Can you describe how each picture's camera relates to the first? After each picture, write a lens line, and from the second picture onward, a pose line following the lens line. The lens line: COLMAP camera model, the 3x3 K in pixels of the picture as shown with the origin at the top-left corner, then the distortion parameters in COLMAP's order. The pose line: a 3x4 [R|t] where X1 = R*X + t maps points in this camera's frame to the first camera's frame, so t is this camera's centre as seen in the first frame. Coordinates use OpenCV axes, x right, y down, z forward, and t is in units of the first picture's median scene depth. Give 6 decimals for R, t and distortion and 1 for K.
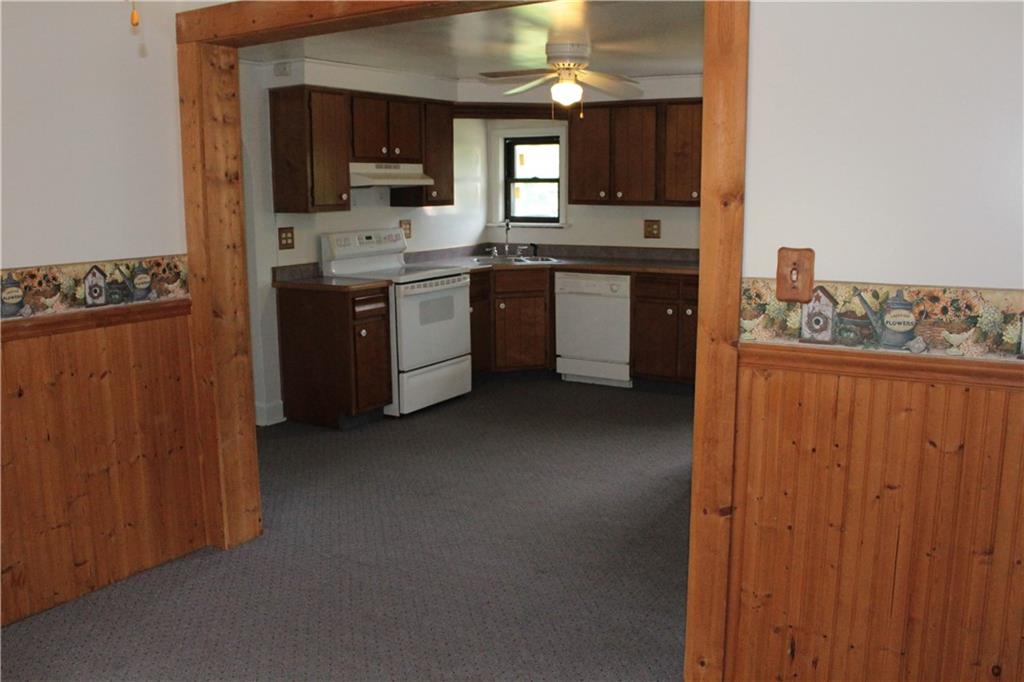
lens RADIAL K [[920.2, 0, 511.9], [0, 920.2, 344.8], [0, 0, 1]] dist [-0.123669, -0.001330]
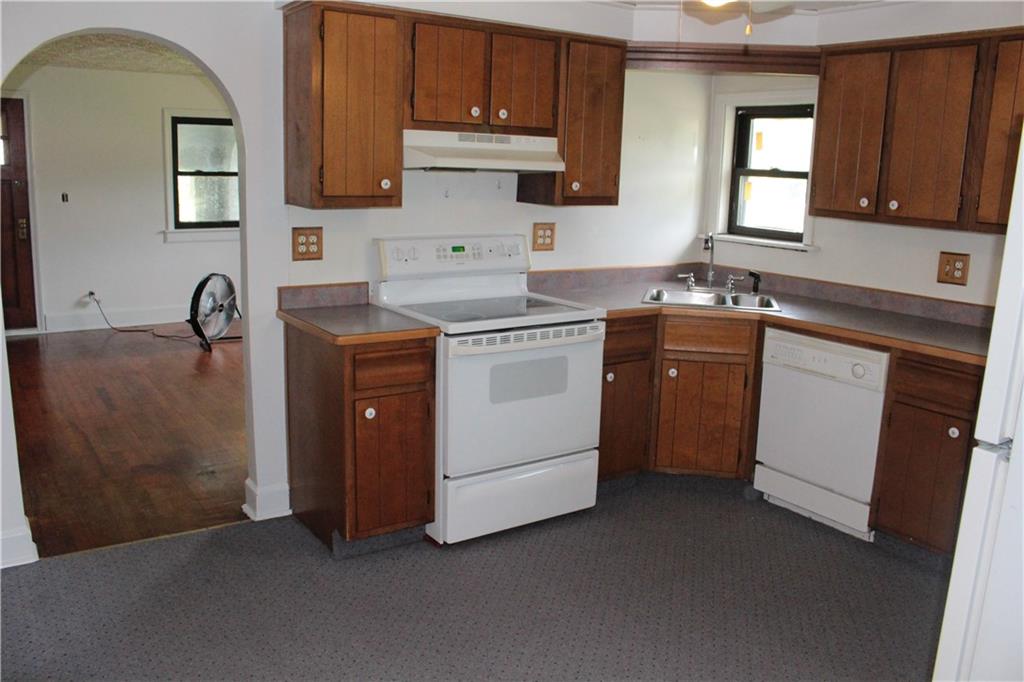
lens RADIAL K [[853.8, 0, 509.8], [0, 853.8, 337.1], [0, 0, 1]] dist [-0.120833, 0.059081]
pose [[0.915615, 0.114675, -0.385354, 0.111883], [-0.106566, 0.993401, 0.042416, -0.081970], [0.387675, 0.002229, 0.921793, 0.446519]]
